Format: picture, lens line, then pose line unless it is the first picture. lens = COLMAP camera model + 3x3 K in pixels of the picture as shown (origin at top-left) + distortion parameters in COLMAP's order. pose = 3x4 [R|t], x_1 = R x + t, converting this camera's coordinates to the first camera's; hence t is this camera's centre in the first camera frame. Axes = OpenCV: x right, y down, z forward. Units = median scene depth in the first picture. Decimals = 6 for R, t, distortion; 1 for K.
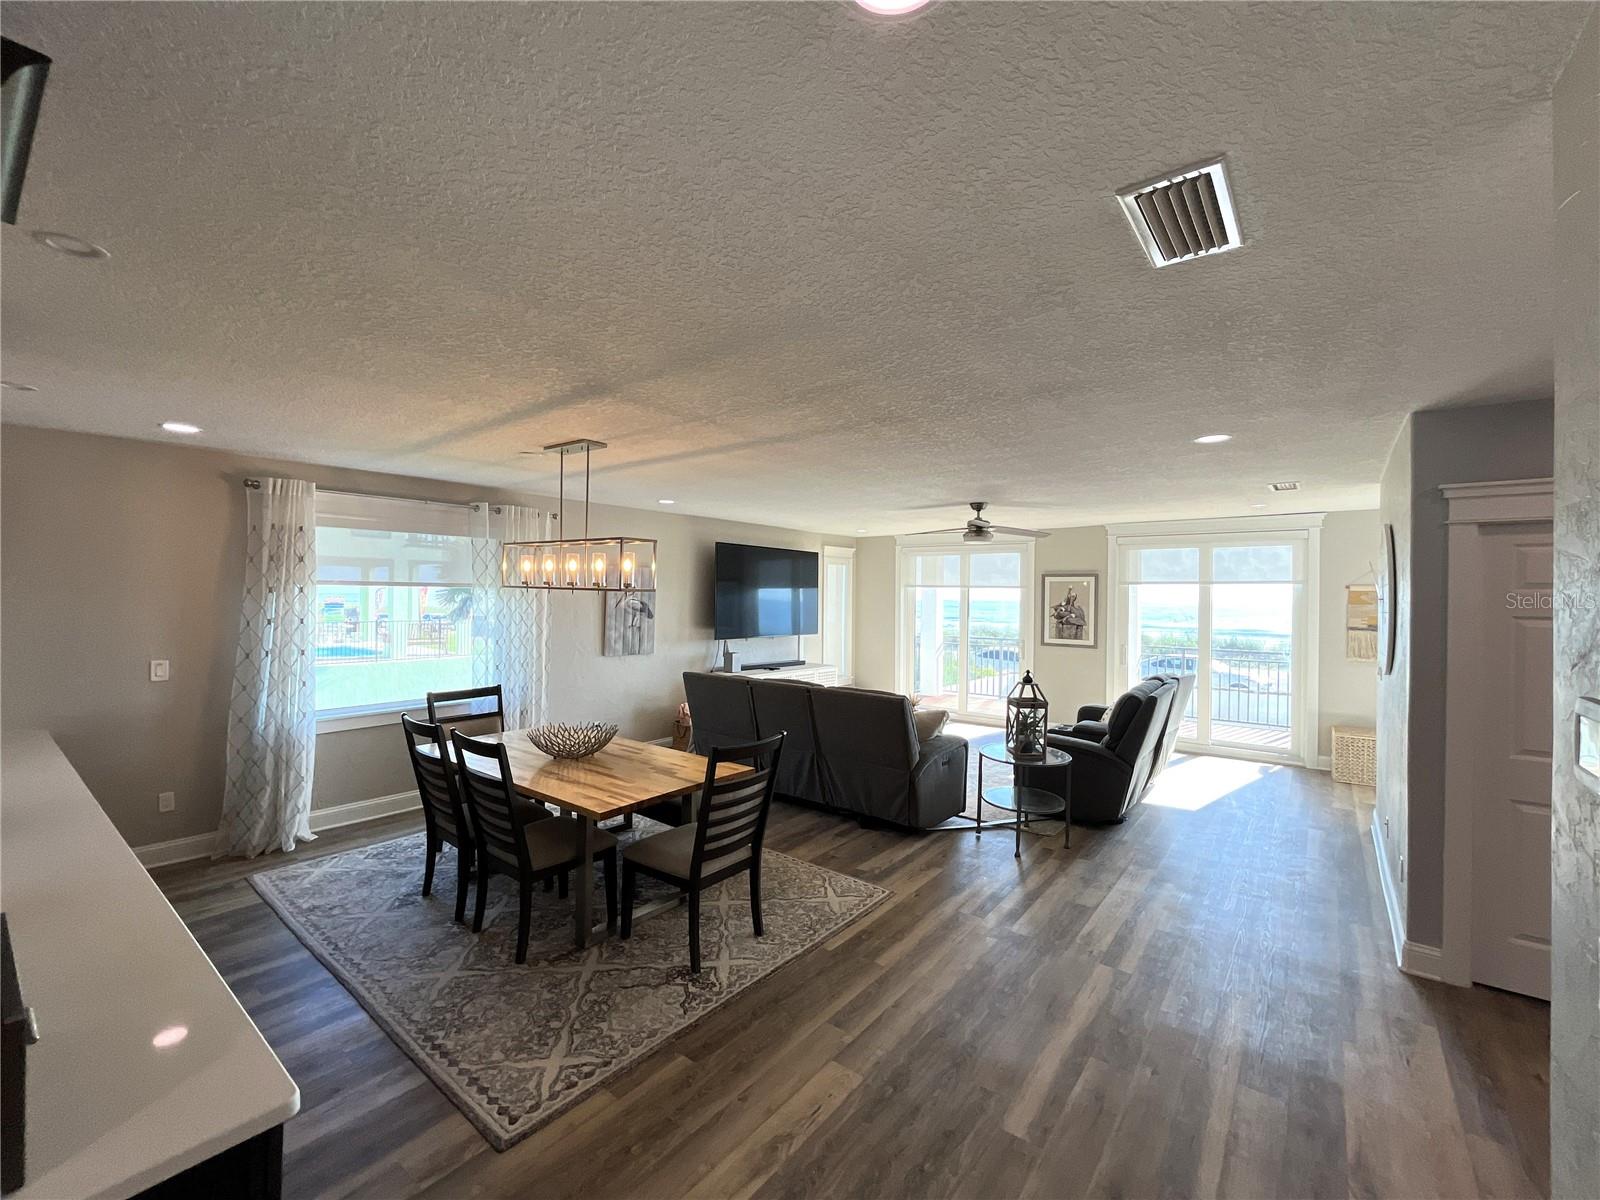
lens RADIAL K [[669.4, 0, 800.0], [0, 669.4, 600.0], [0, 0, 1]] dist [-0.002280, -0.000067]
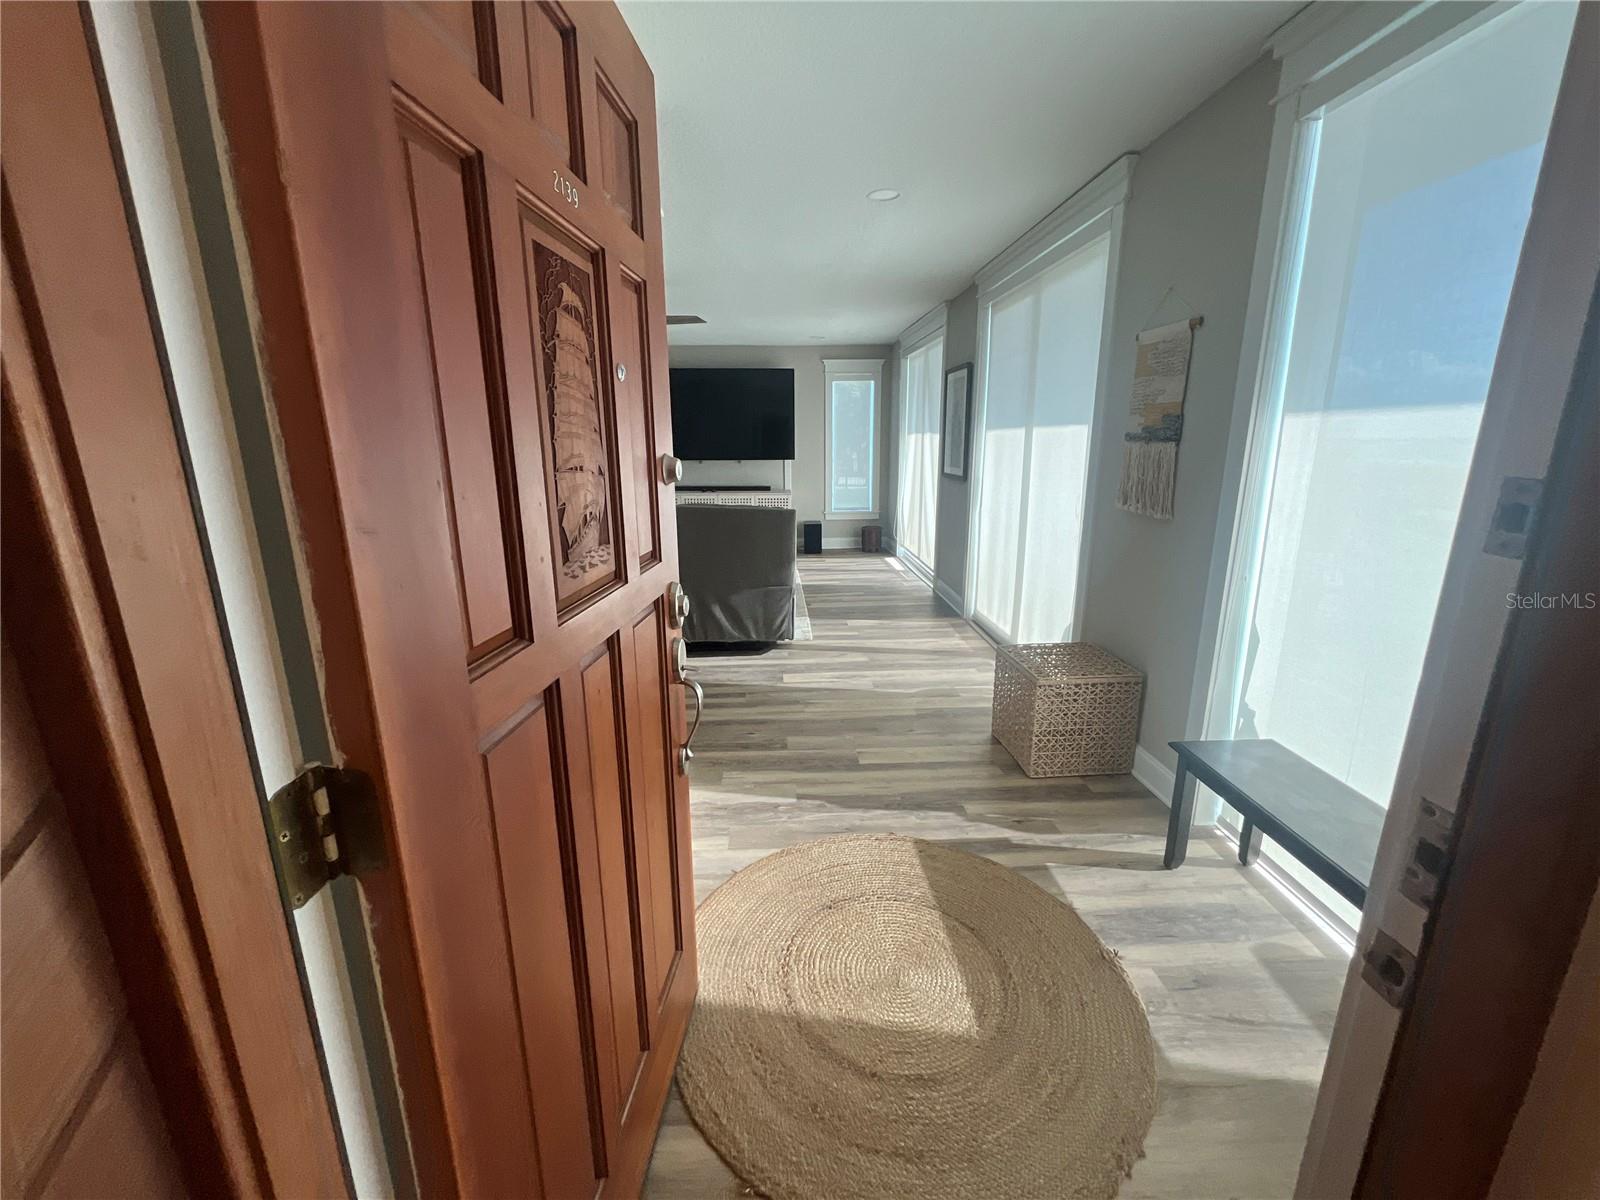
lens RADIAL K [[669.4, 0, 800.0], [0, 669.4, 600.0], [0, 0, 1]] dist [-0.002280, -0.000067]
pose [[0.659663, 0.166328, -0.732925, 2.261922], [0.002559, 0.974701, 0.223499, 0.097102], [0.751557, -0.149310, 0.642549, 1.141047]]
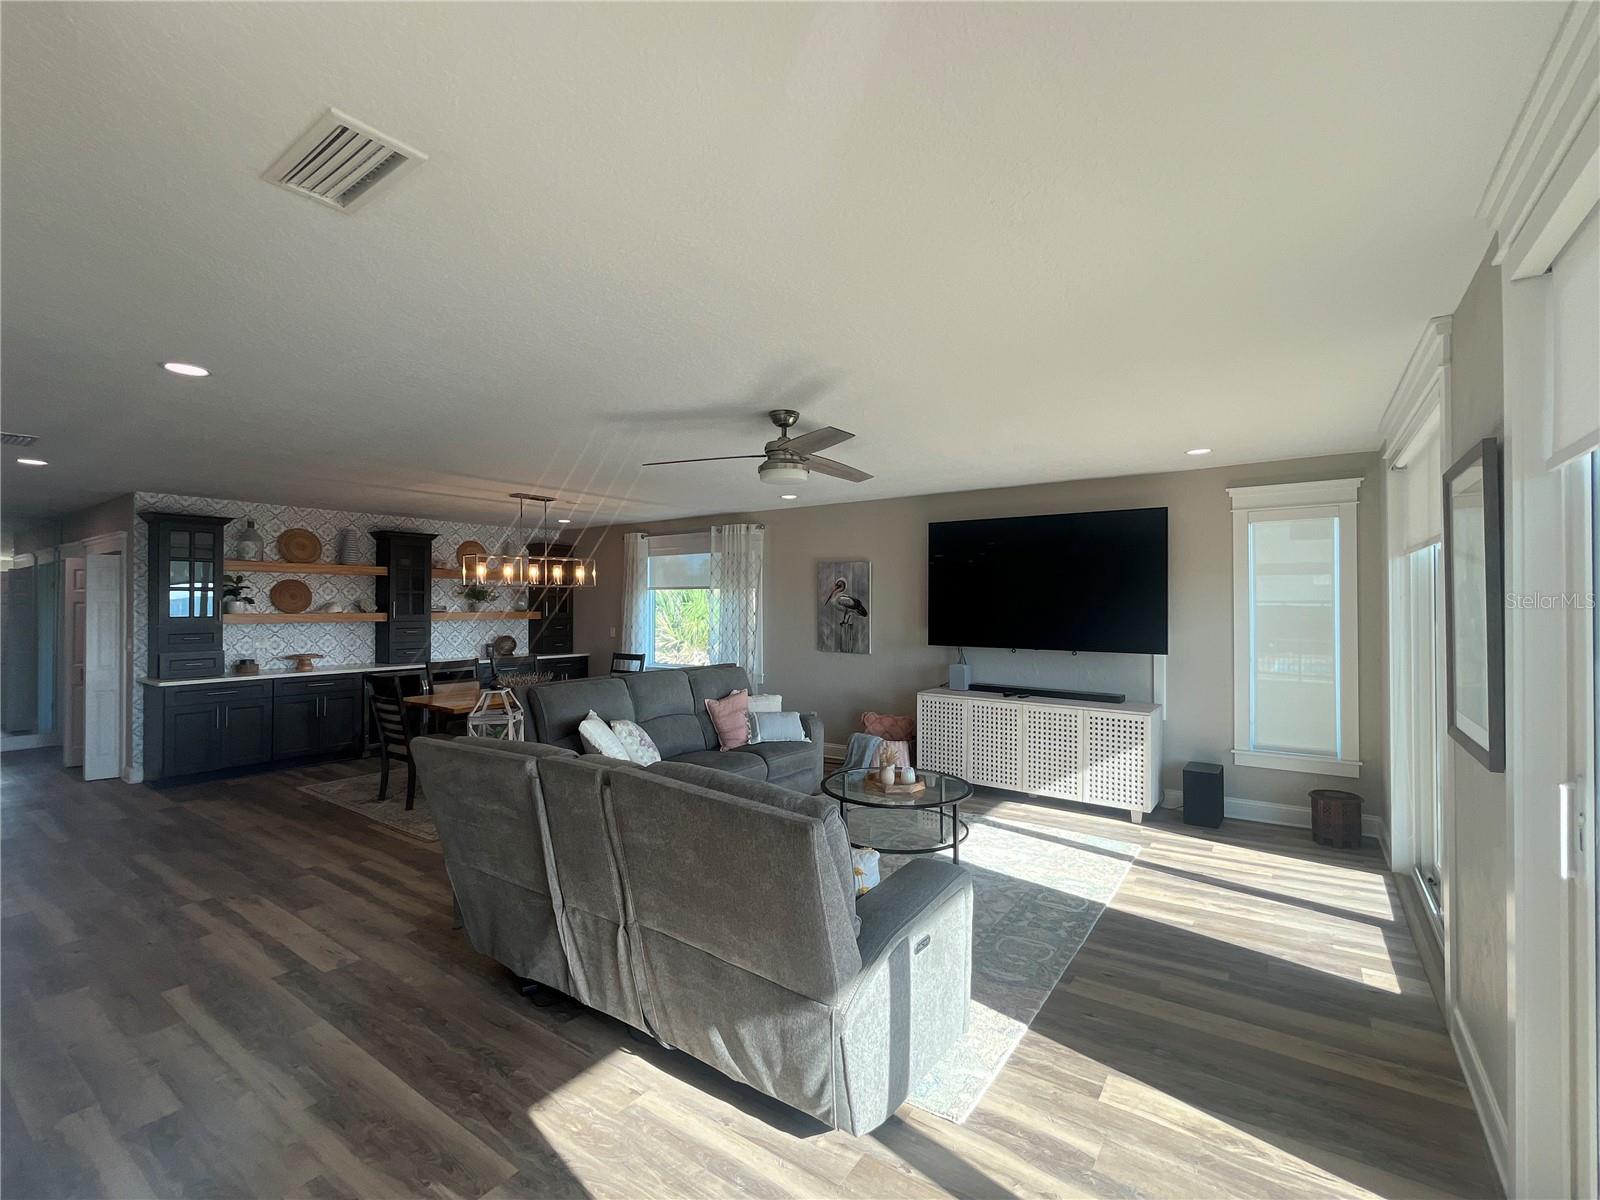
lens RADIAL K [[707.0, 0, 806.8], [0, 707.0, 599.2], [0, 0, 1]] dist [-0.003650, -0.000392]
pose [[0.059086, -0.019258, -0.998067, 1.784489], [-0.006645, 0.999784, -0.019684, 0.055318], [0.998231, 0.007795, 0.058946, 2.014256]]
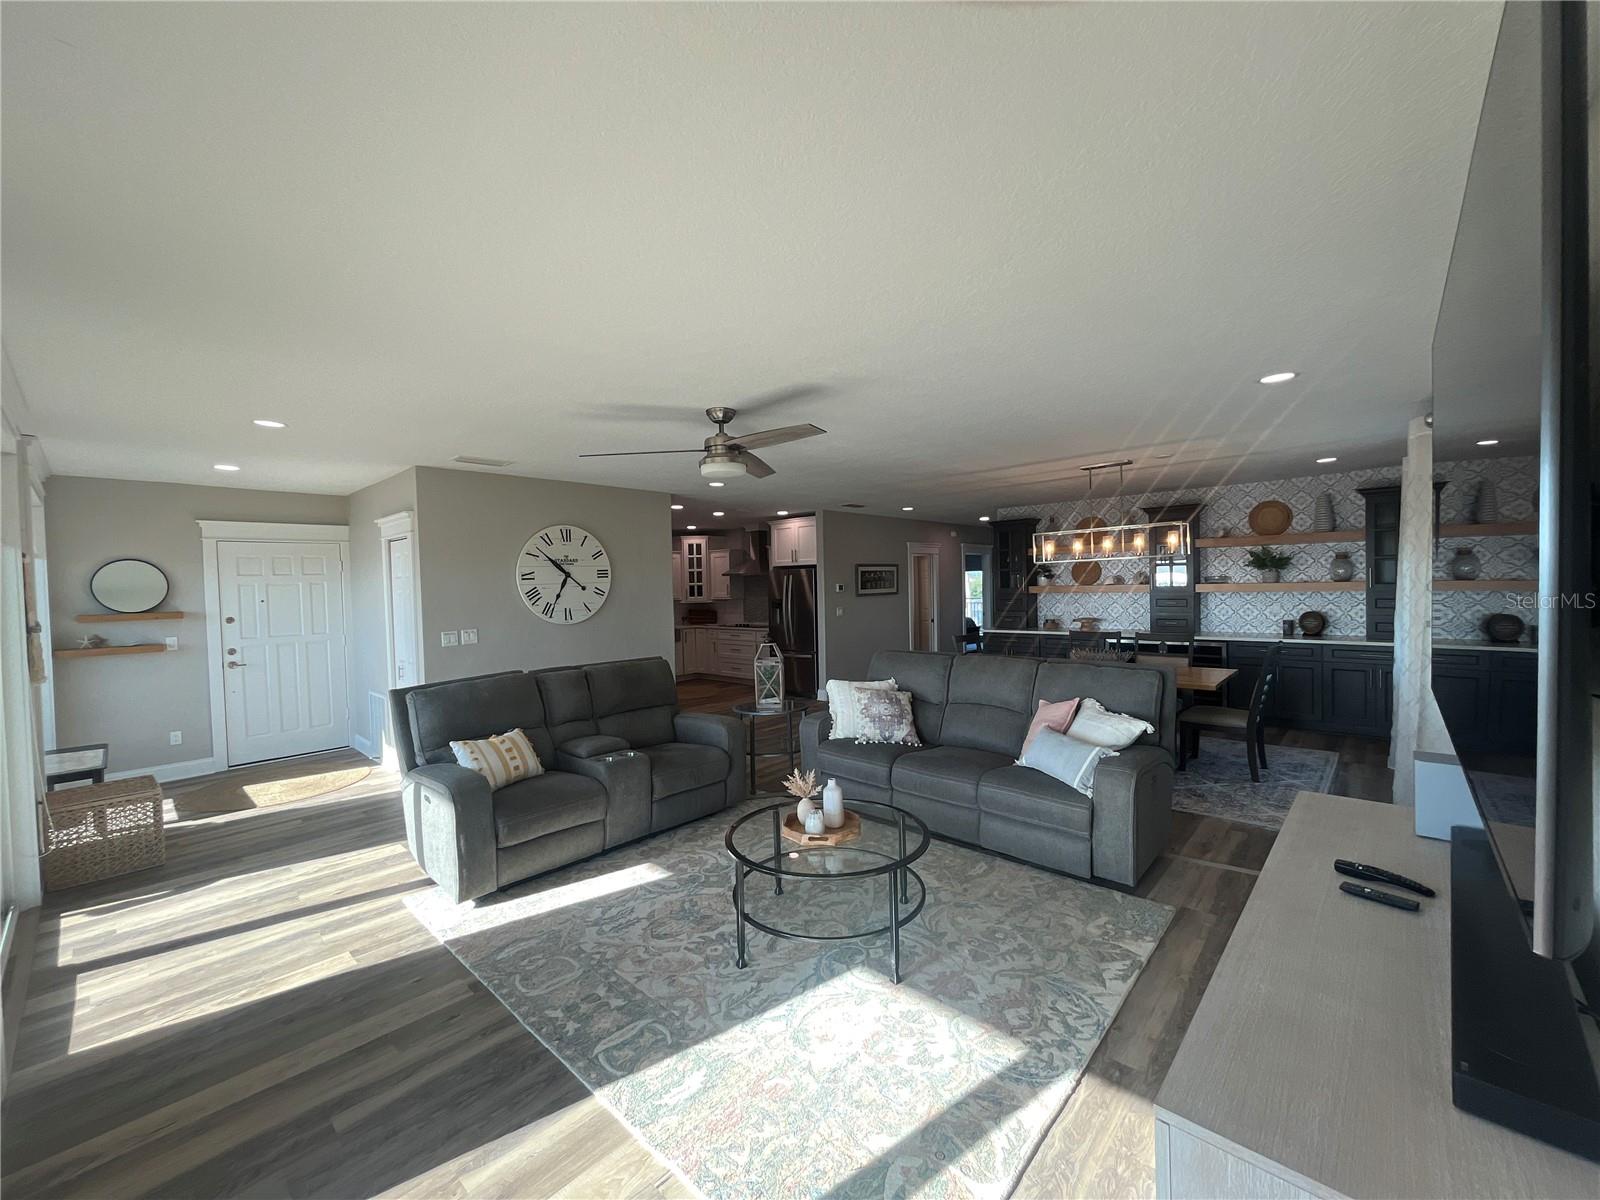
lens RADIAL K [[645.8, 0, 800.0], [0, 645.8, 600.0], [0, 0, 1]] dist [-0.001905, 0.000204]
pose [[-0.997082, 0.012514, 0.075302, 0.311595], [0.015080, 0.999321, 0.033609, 0.019711], [-0.074830, 0.034647, -0.996594, 3.249978]]
